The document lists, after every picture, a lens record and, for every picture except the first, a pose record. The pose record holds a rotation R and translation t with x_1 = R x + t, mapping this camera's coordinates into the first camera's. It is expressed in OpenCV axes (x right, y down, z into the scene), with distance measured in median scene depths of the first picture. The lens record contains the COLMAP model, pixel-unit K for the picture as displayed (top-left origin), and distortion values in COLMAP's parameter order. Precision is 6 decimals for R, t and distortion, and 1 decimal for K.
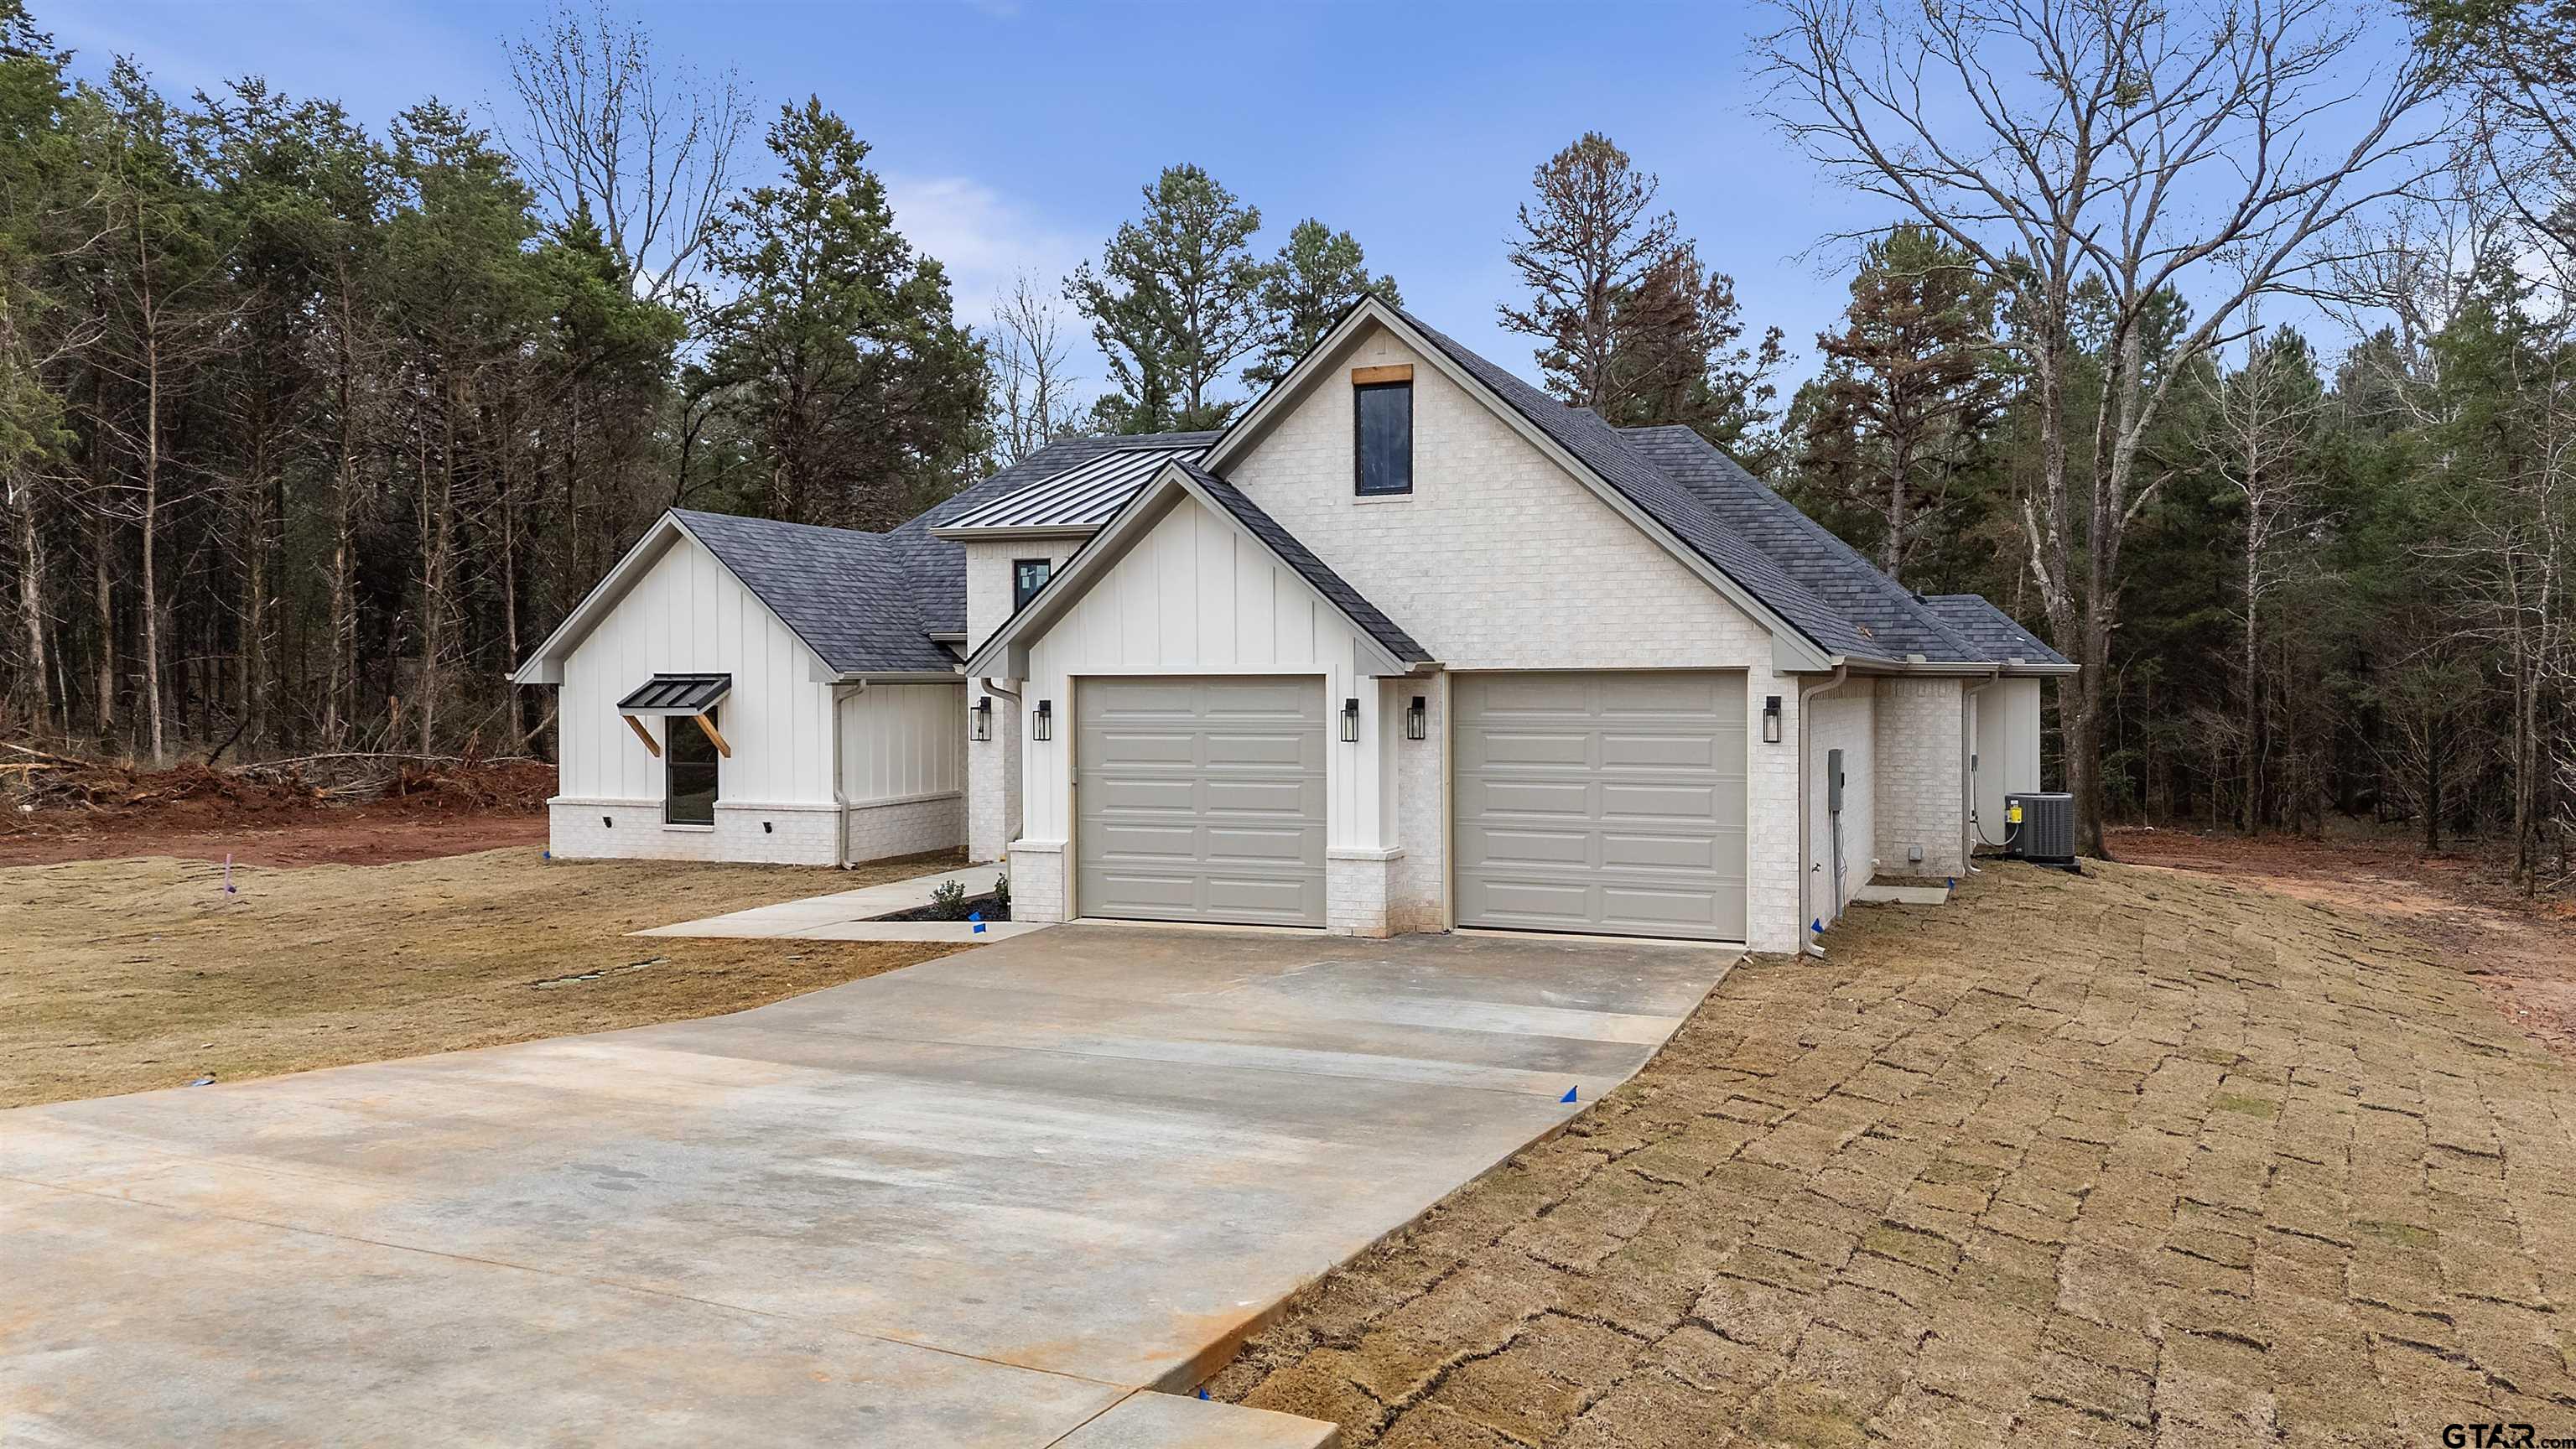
lens RADIAL K [[1892.9, 0, 1289.9], [0, 1892.9, 684.4], [0, 0, 1]] dist [0.082042, -0.084020]
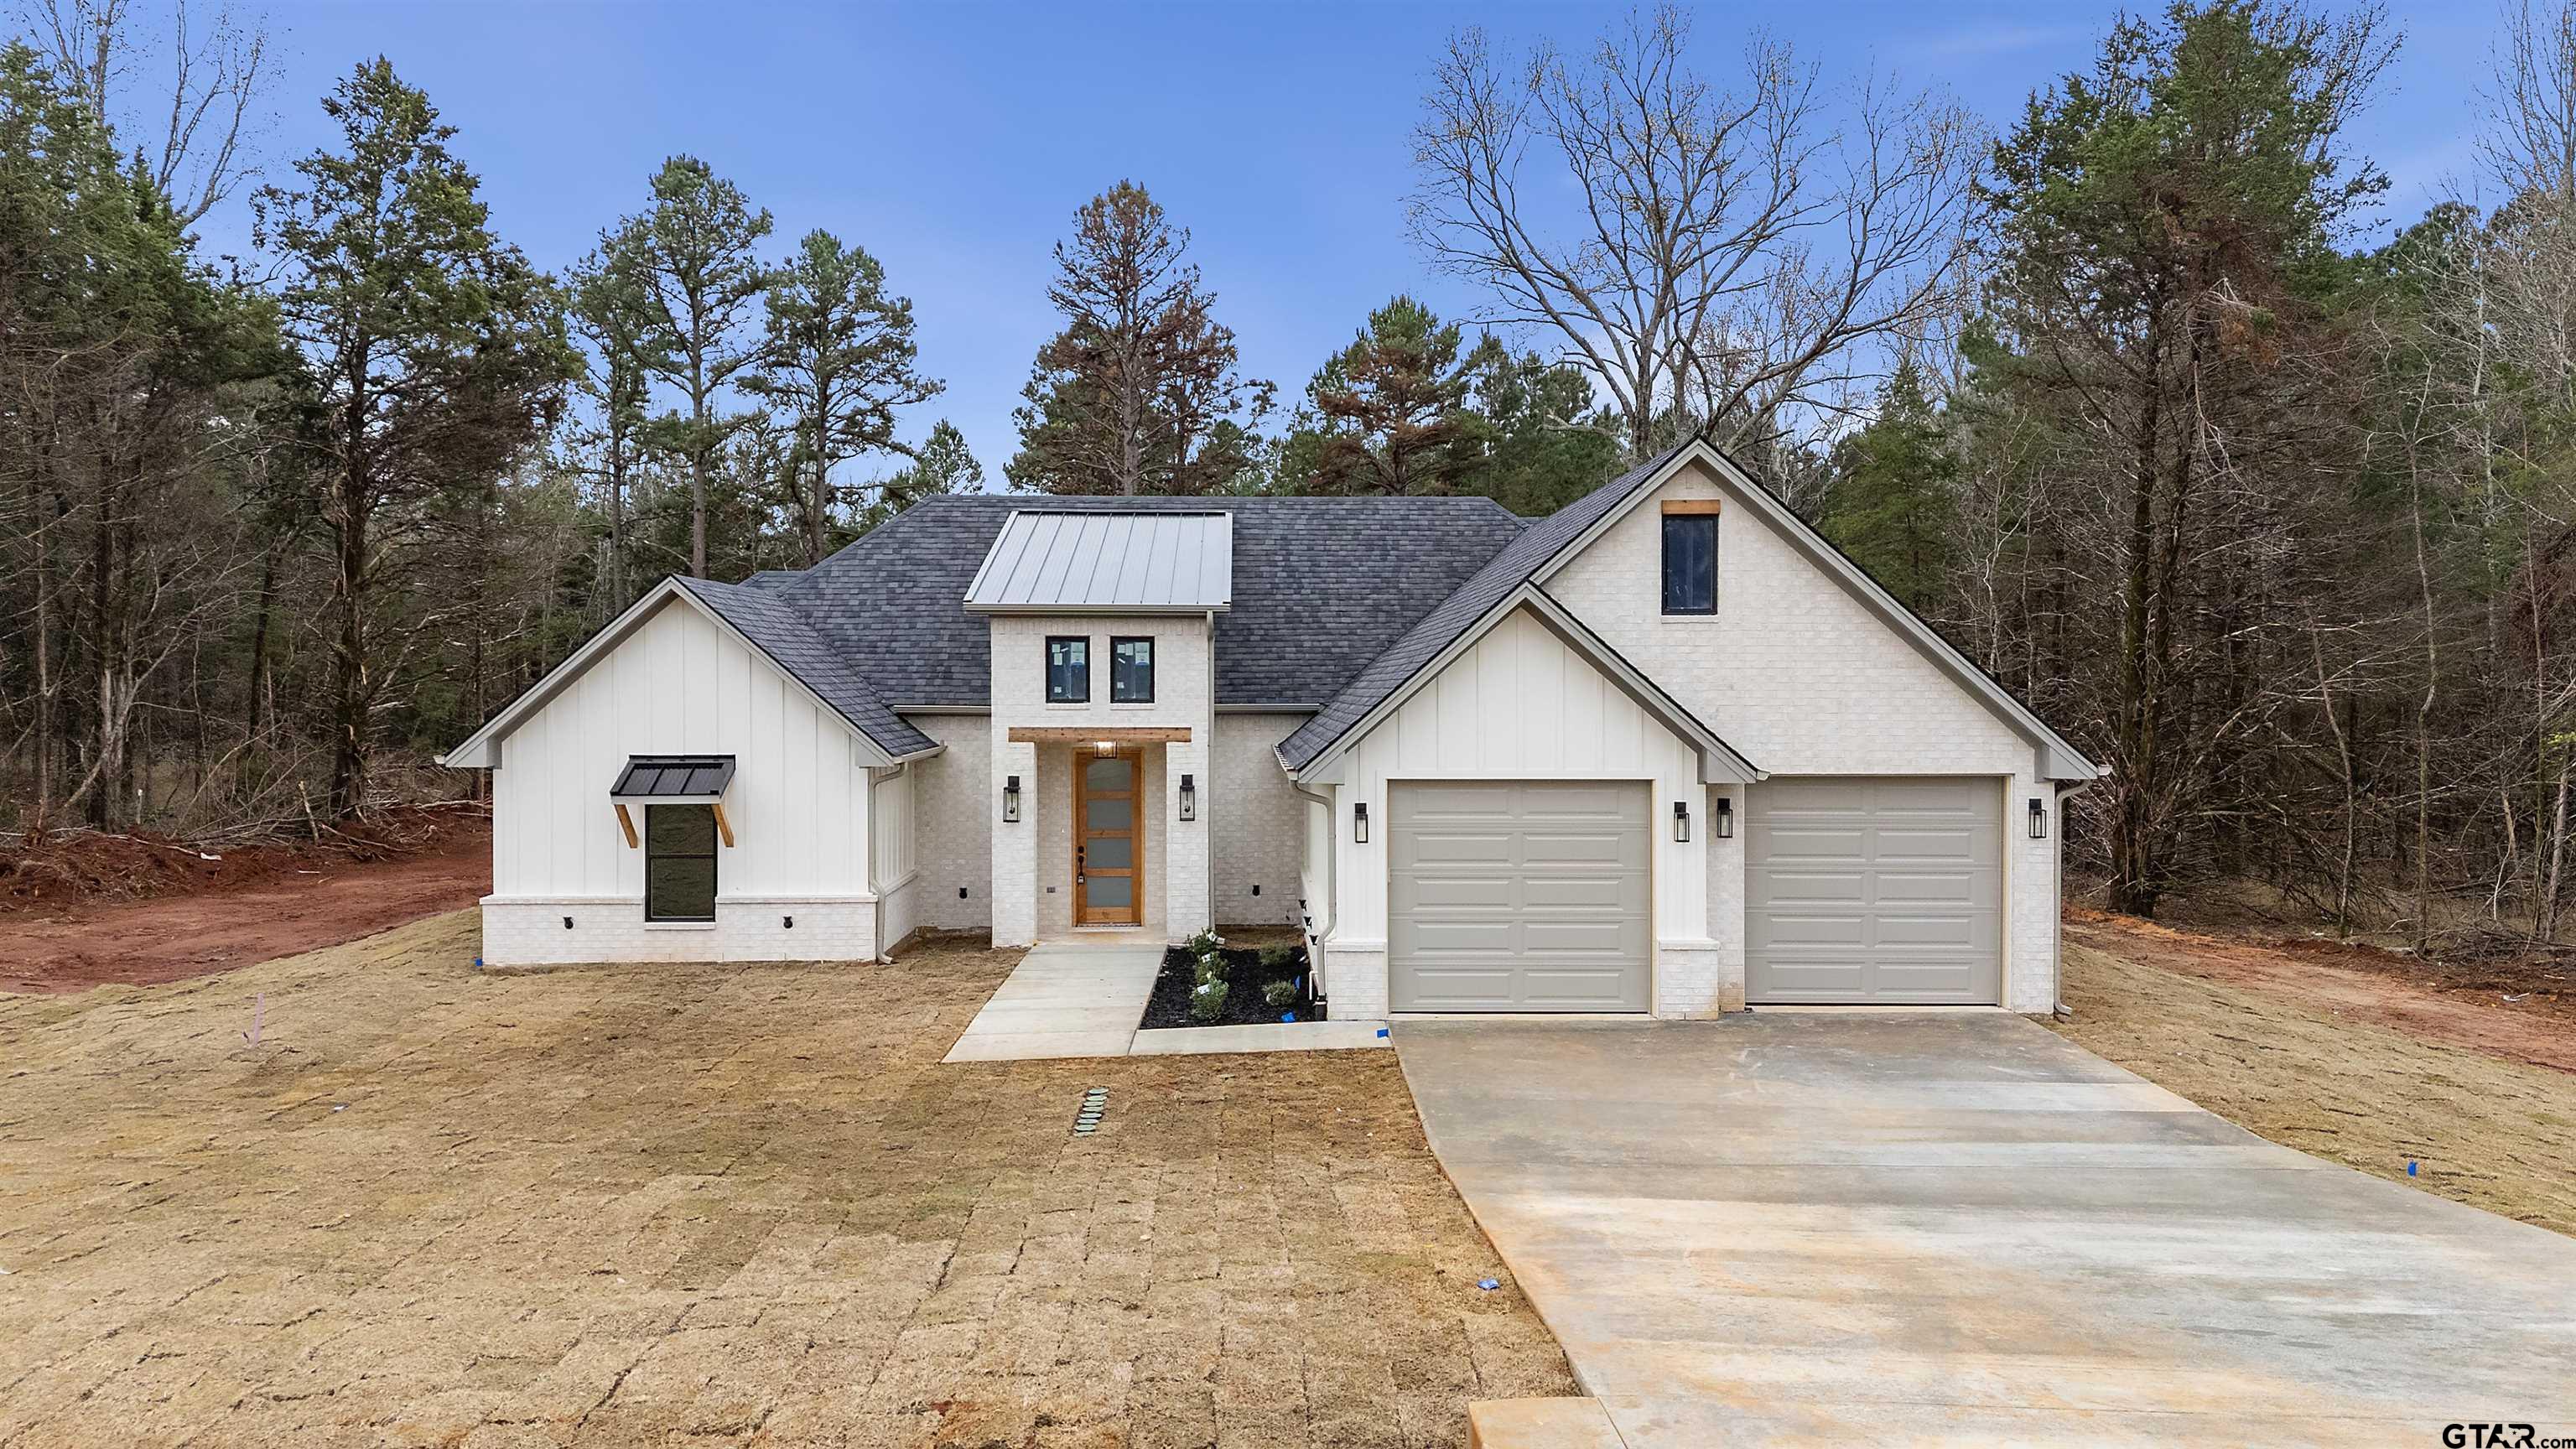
lens RADIAL K [[1892.9, 0, 1289.9], [0, 1892.9, 684.4], [0, 0, 1]] dist [0.082042, -0.084020]
pose [[0.917703, 0.003357, 0.397254, -0.597571], [-0.003198, 0.999994, -0.001063, -0.057415], [-0.397255, -0.000295, 0.917708, 0.077456]]
